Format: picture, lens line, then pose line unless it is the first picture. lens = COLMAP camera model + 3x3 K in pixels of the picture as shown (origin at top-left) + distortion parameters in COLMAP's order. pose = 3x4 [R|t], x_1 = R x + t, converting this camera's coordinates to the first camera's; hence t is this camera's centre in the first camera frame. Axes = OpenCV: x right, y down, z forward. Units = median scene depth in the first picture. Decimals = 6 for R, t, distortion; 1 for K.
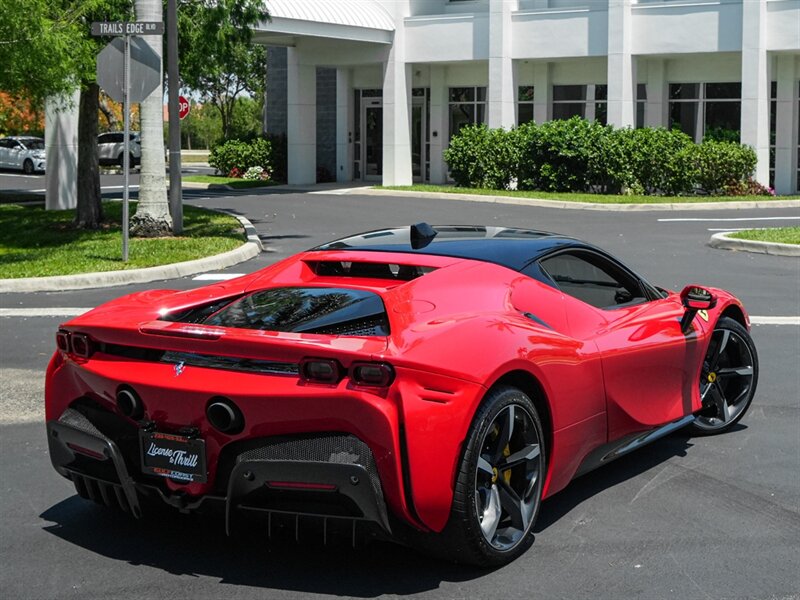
lens RADIAL K [[1298.2, 0, 400.5], [0, 1298.2, 206.4], [0, 0, 1]] dist [-0.032240, 0.049775]
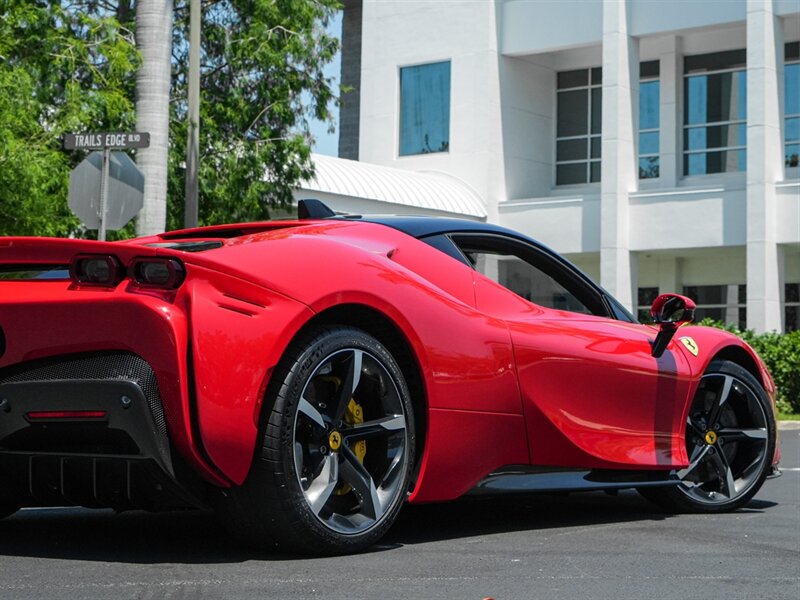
lens RADIAL K [[1606.3, 0, 412.8], [0, 1606.3, 213.8], [0, 0, 1]] dist [-0.013806, -0.048745]
pose [[0.997460, 0.007998, -0.070775, 0.045973], [-0.019316, 0.986811, -0.160721, 0.055952], [0.068556, 0.161680, 0.984459, 0.006955]]
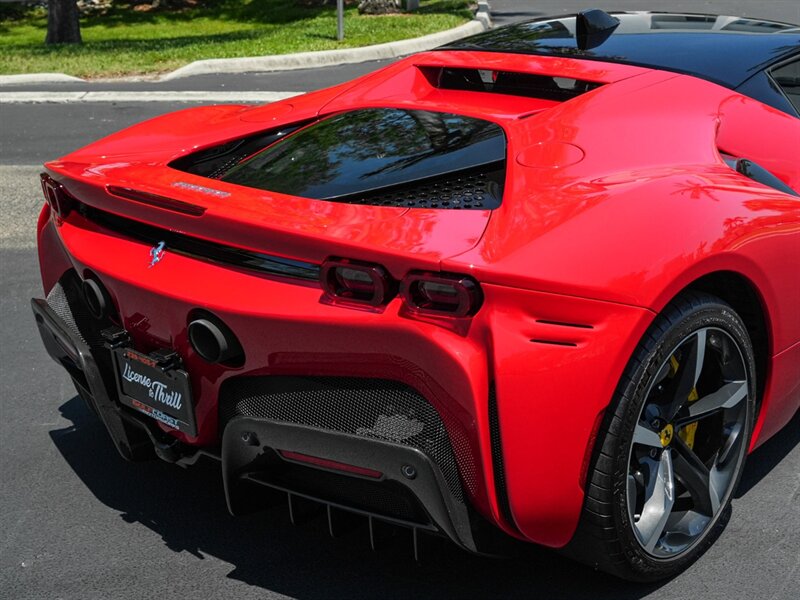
lens RADIAL K [[1132.9, 0, 404.4], [0, 1132.9, 250.4], [0, 0, 1]] dist [-0.020532, -0.011567]
pose [[0.978581, 0.041635, -0.201609, 0.013565], [0.006160, 0.972974, 0.230833, -0.000636], [0.205771, -0.227131, 0.951877, 0.119458]]
